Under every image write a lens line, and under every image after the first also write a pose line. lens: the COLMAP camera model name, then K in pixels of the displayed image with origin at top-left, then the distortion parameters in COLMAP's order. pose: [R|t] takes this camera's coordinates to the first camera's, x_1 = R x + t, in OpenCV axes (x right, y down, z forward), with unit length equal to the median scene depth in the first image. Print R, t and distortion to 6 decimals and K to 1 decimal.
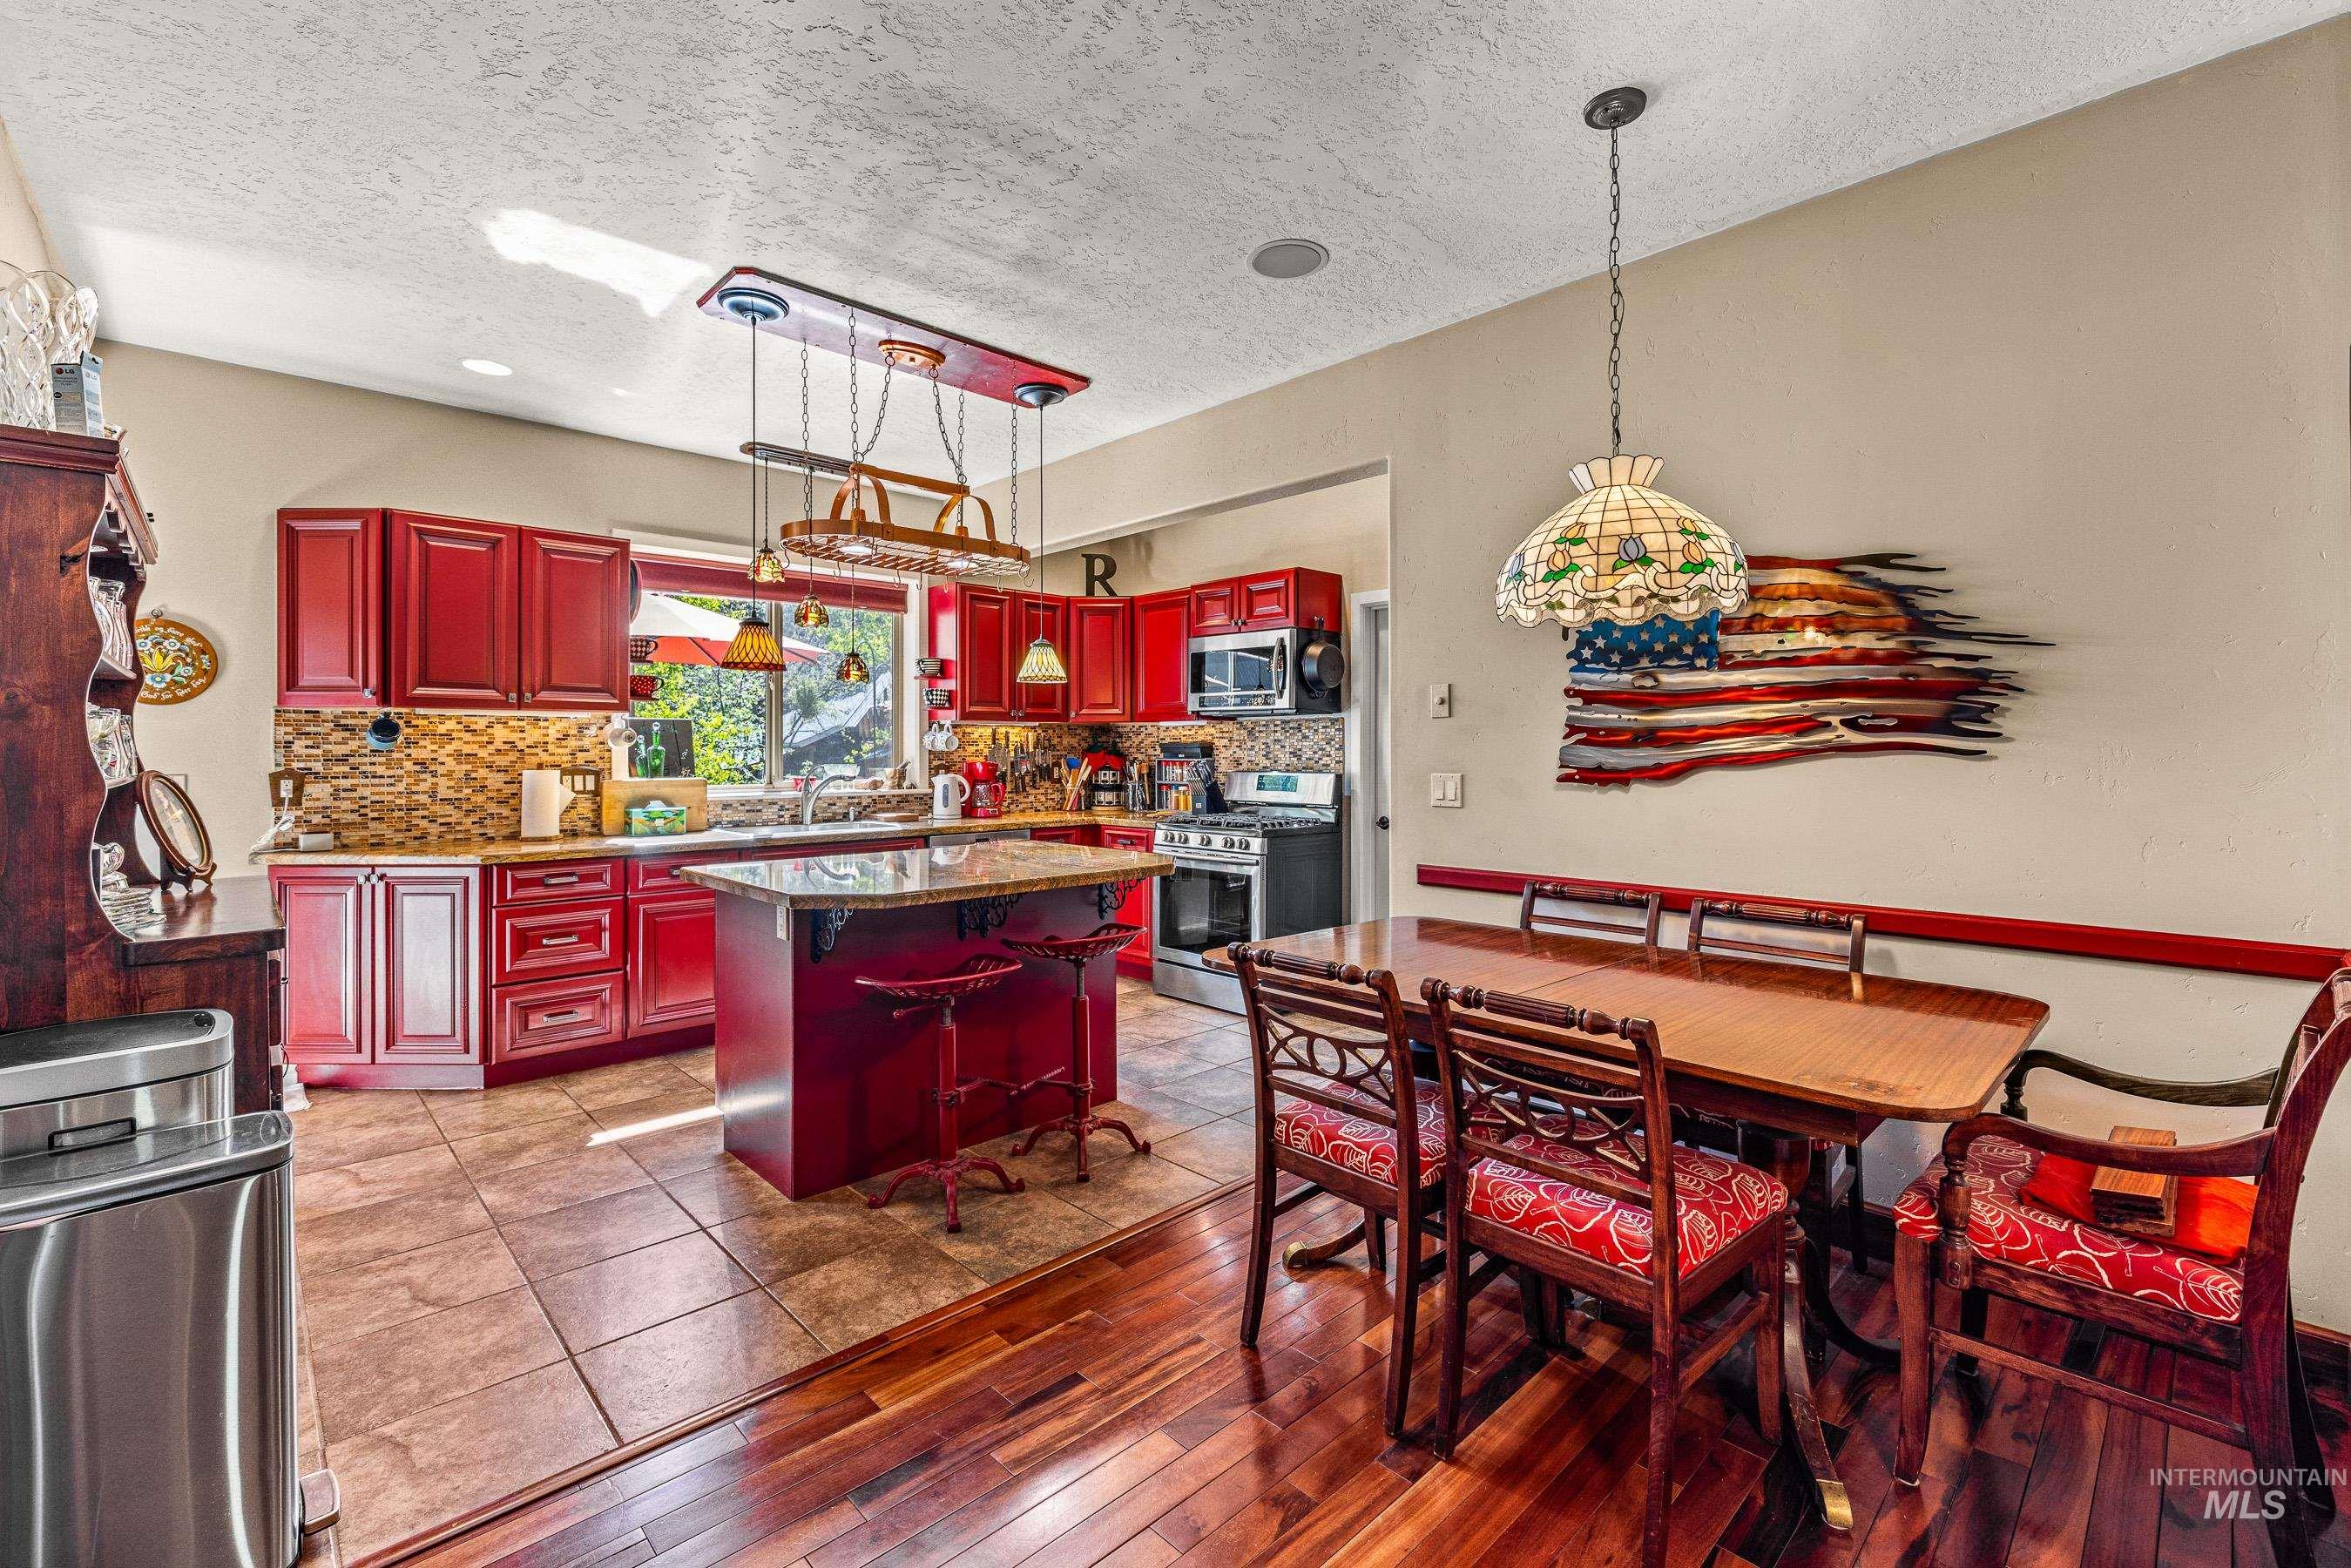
lens RADIAL K [[999.9, 0, 1172.4], [0, 999.9, 744.6], [0, 0, 1]] dist [-0.000040, -0.000008]
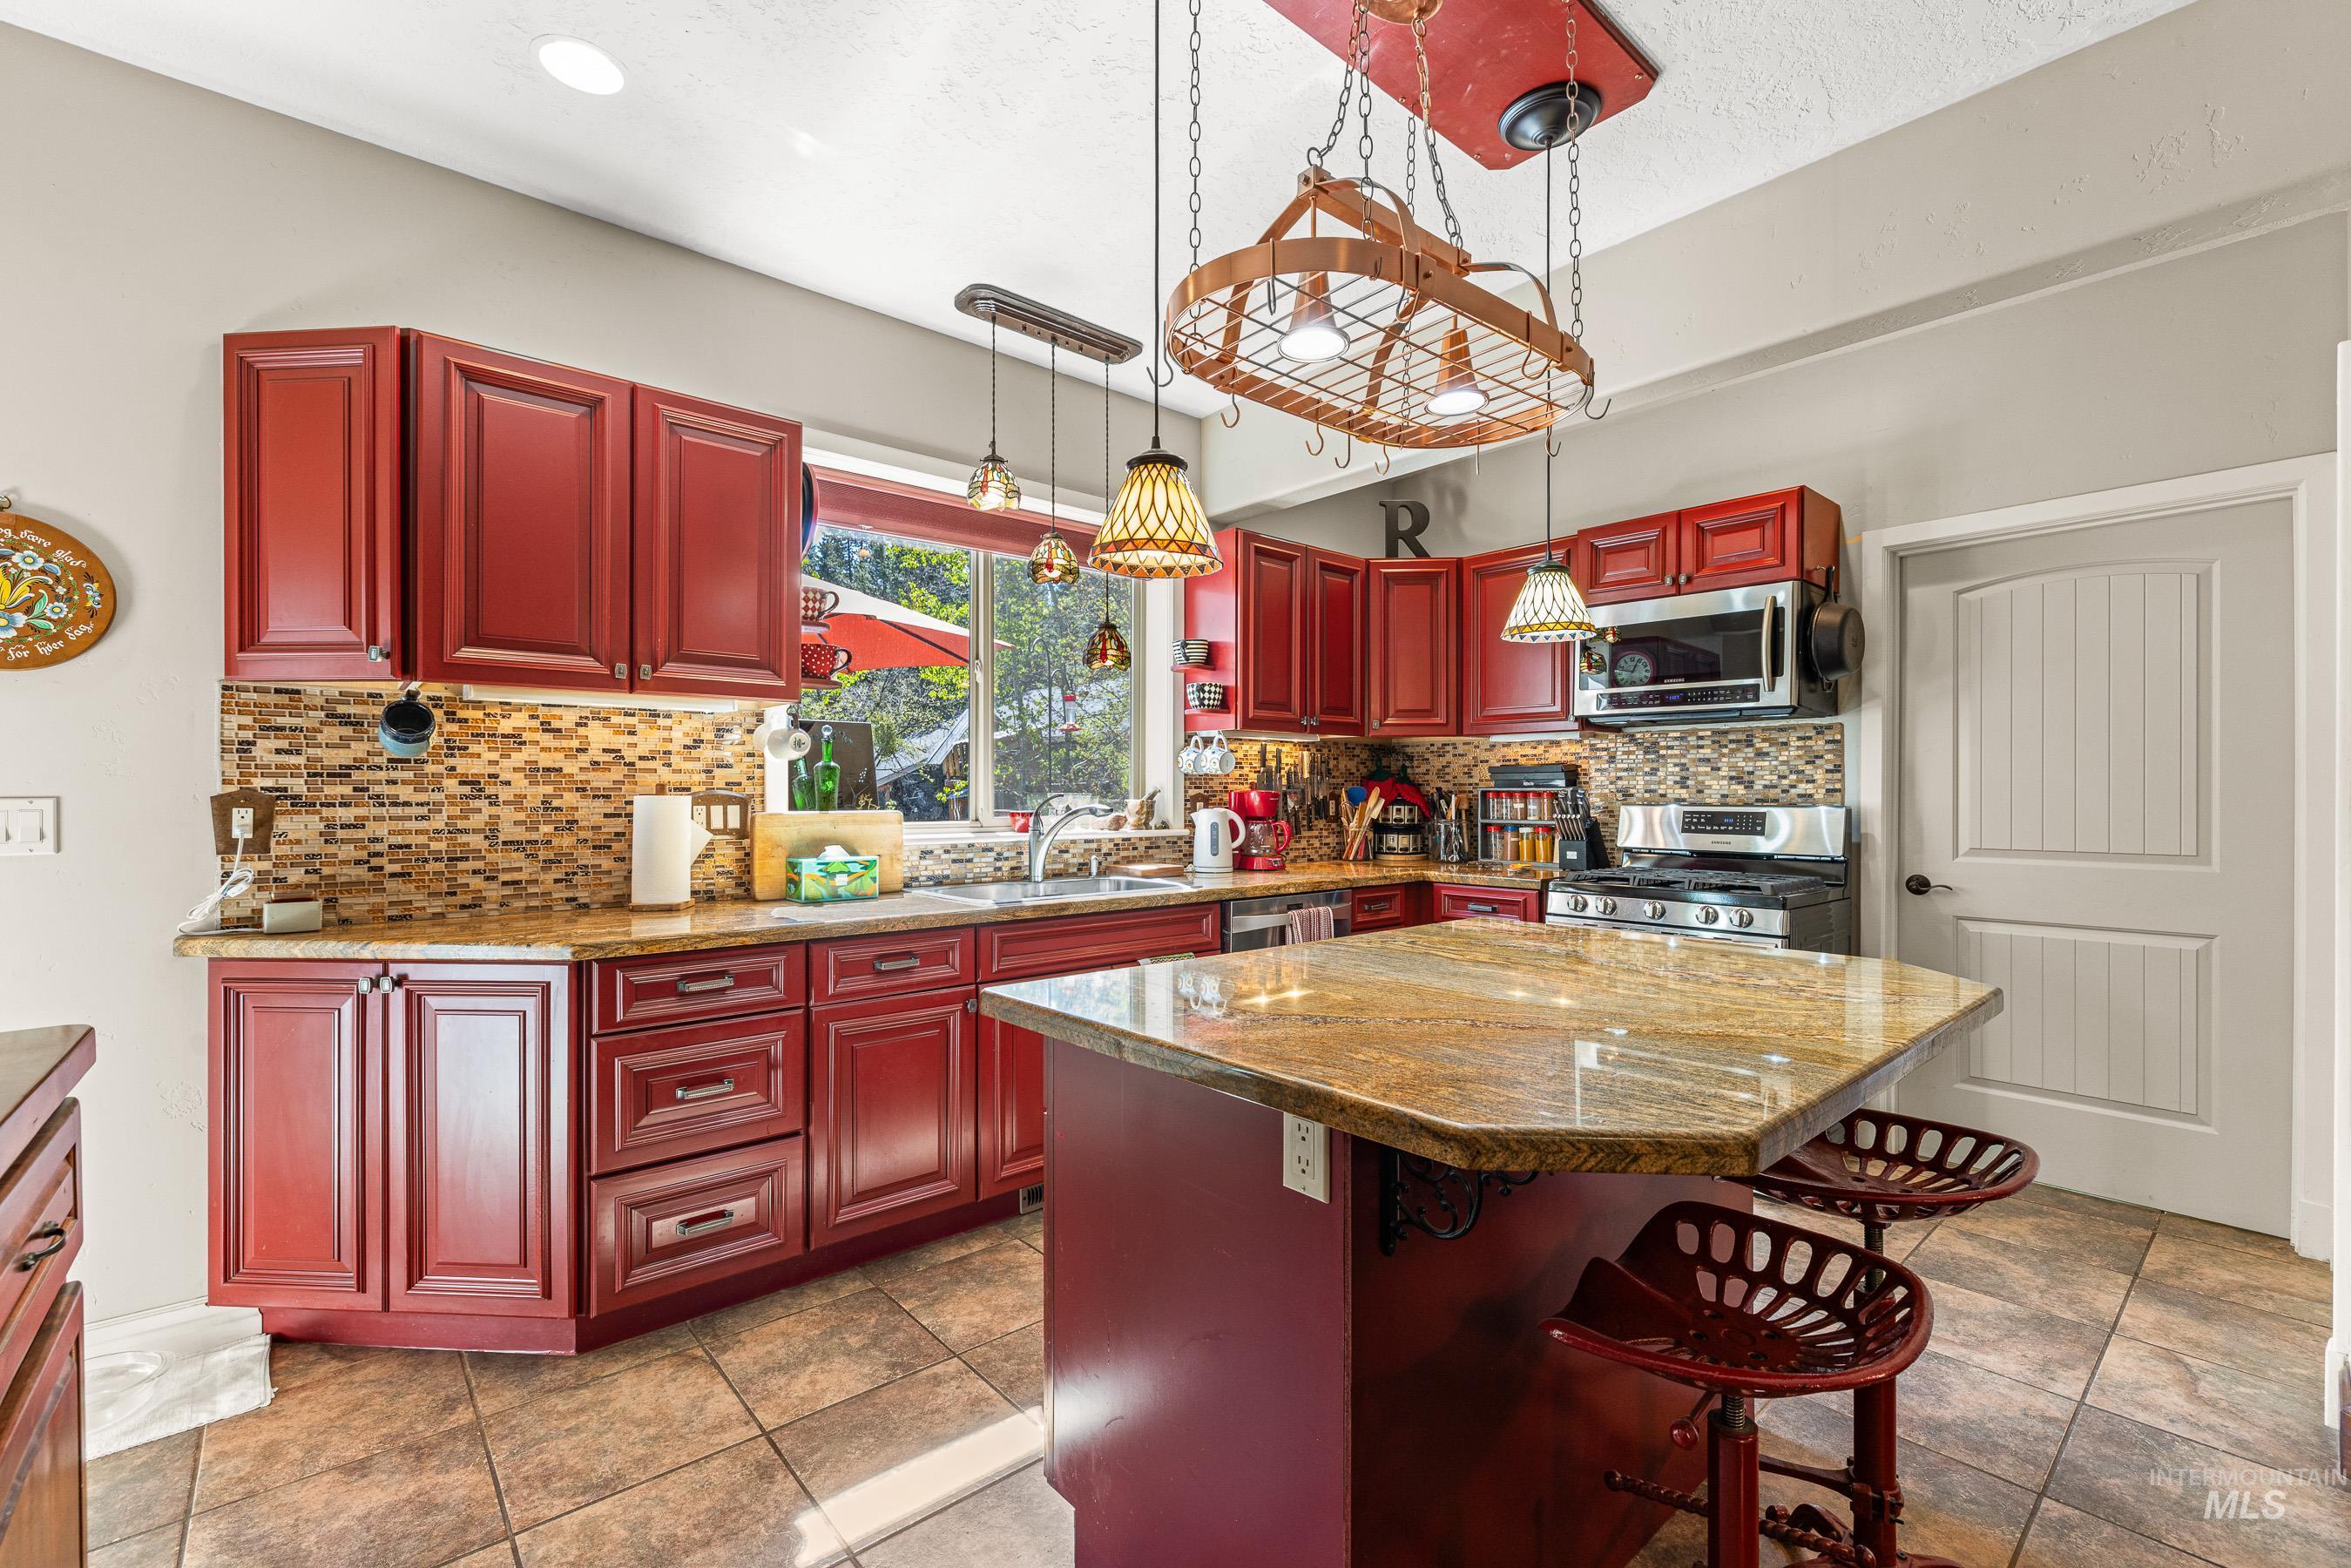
lens RADIAL K [[998.8, 0, 1181.4], [0, 998.8, 791.3], [0, 0, 1]] dist [-0.000687, 0.000036]
pose [[0.999002, 0.002783, -0.044581, -0.296016], [-0.002589, 0.999987, 0.004404, 0.020123], [0.044592, -0.004285, 0.998996, 0.415774]]
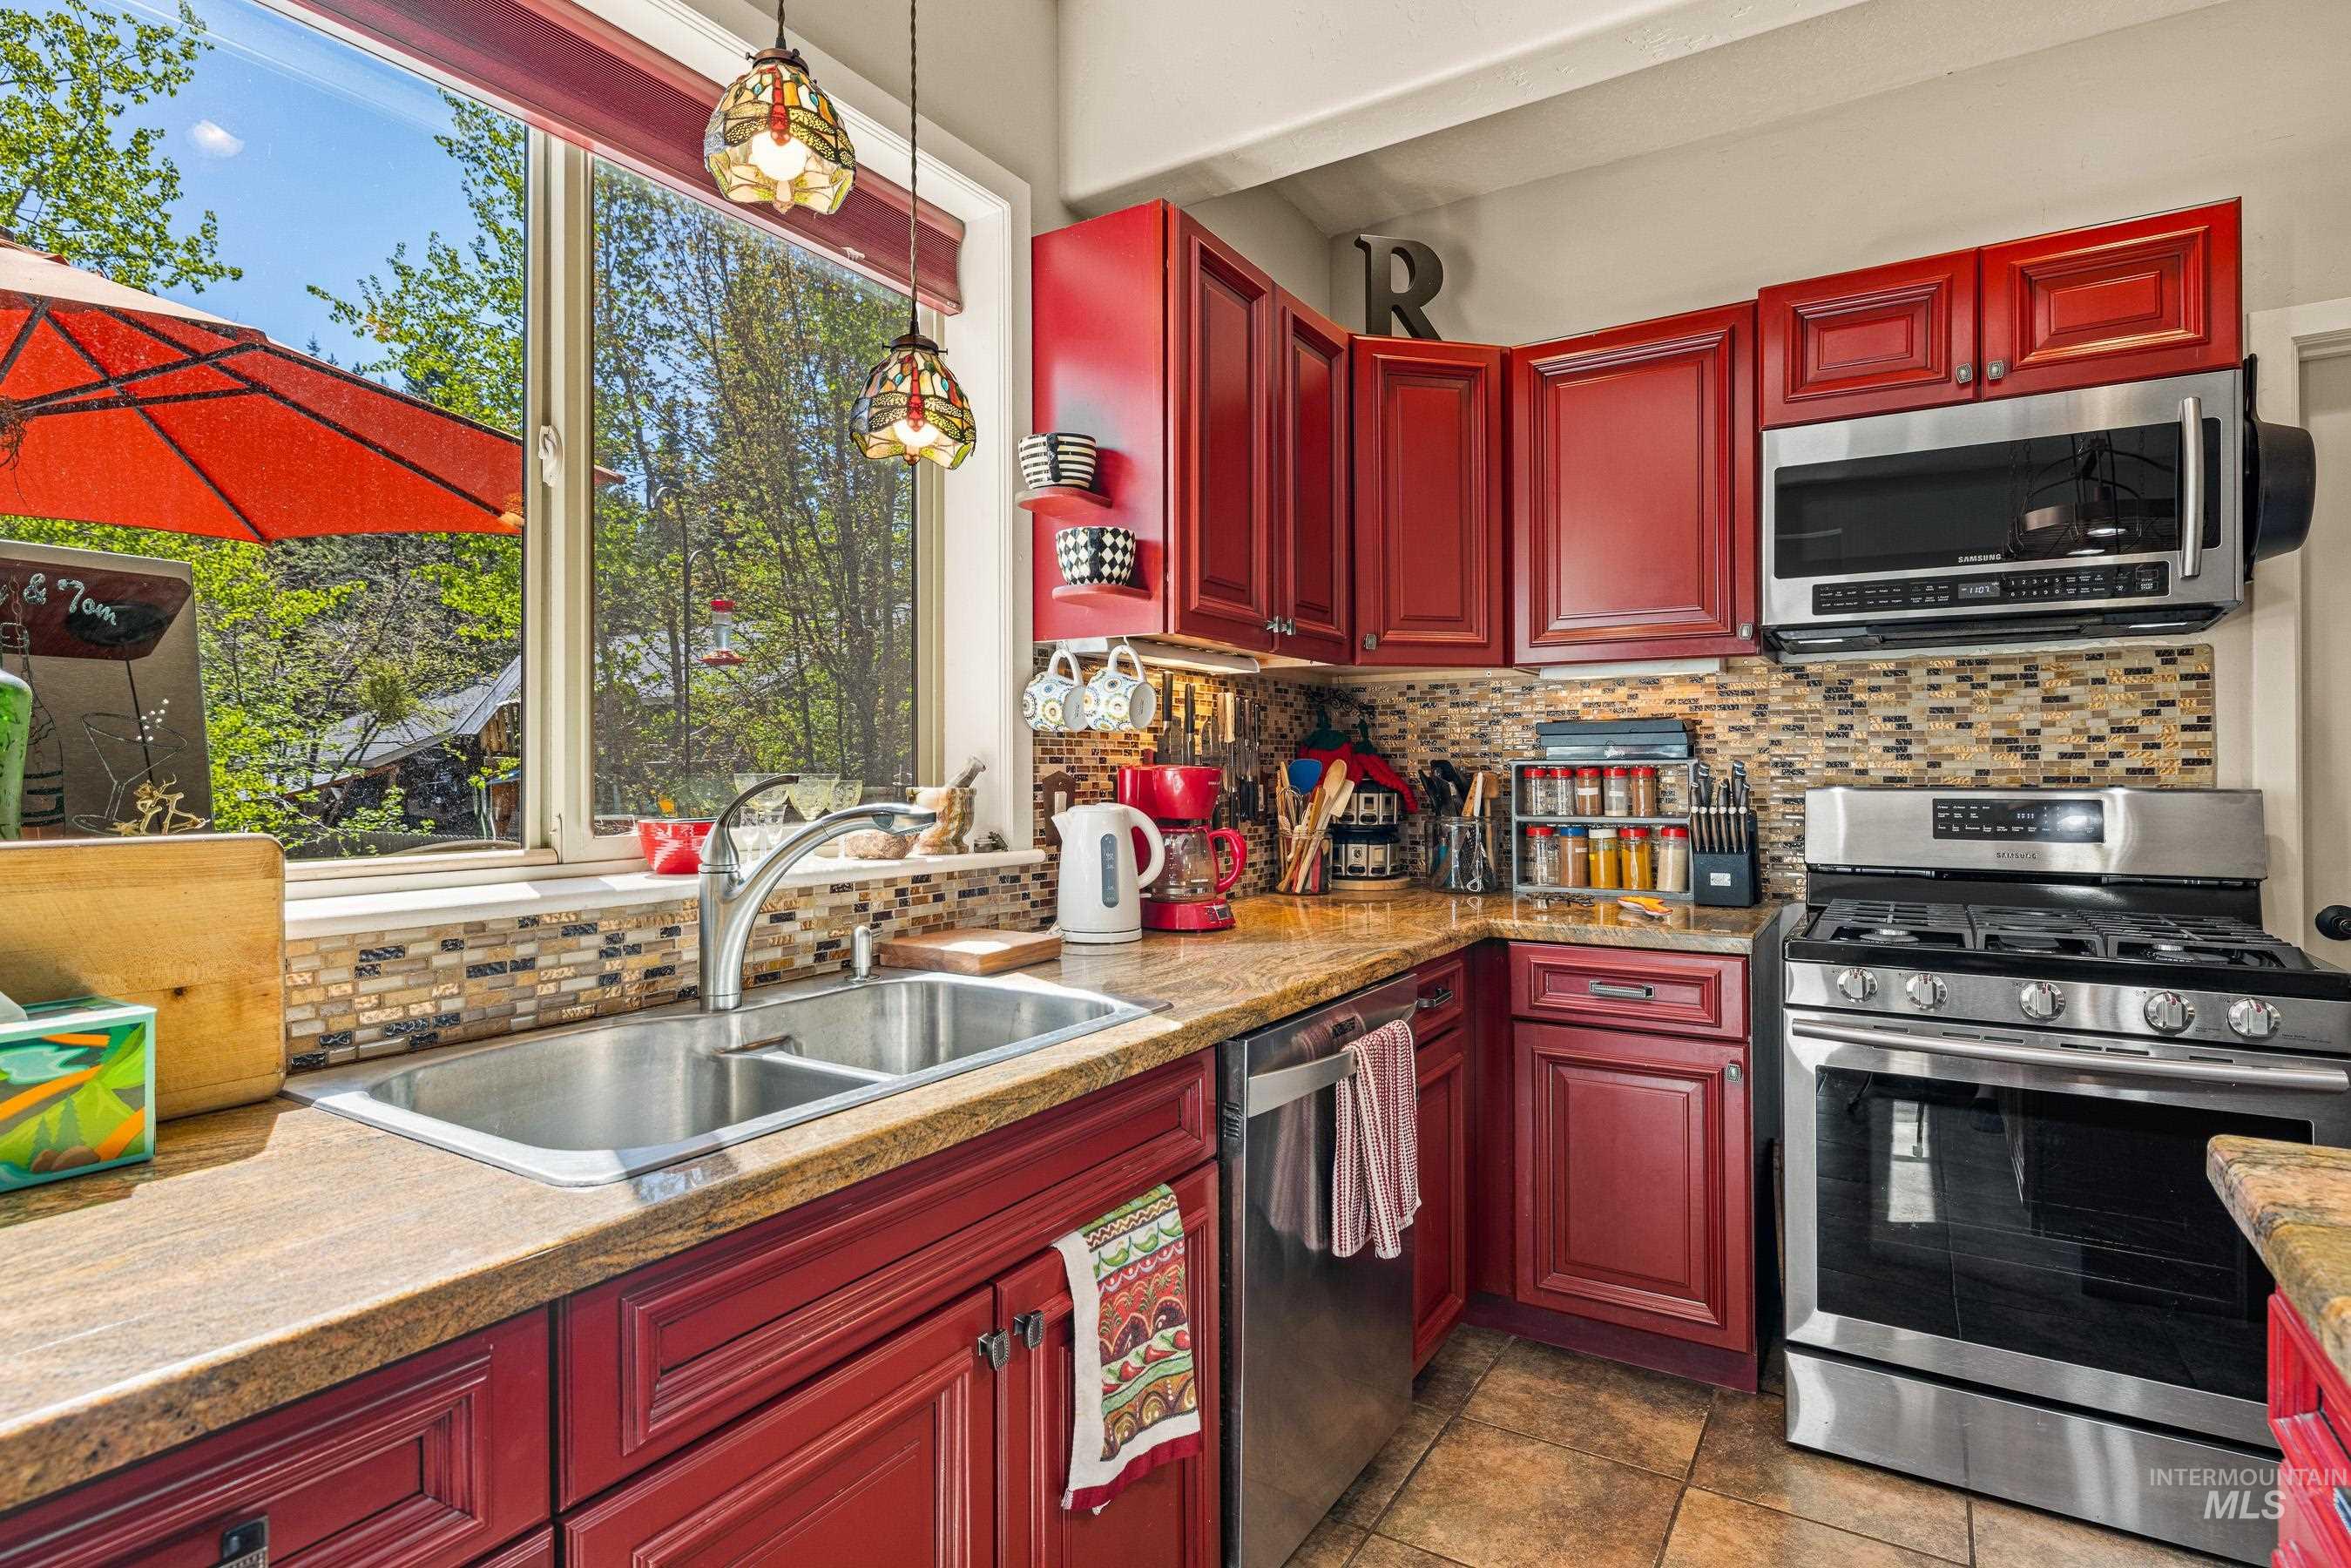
lens RADIAL K [[1191.8, 0, 1173.1], [0, 1191.8, 762.1], [0, 0, 1]] dist [-0.002705, 0.000509]
pose [[0.969927, -0.000394, 0.243397, -0.406301], [0.001250, 0.999994, -0.003362, 0.023297], [-0.243394, 0.003565, 0.969921, 0.840246]]
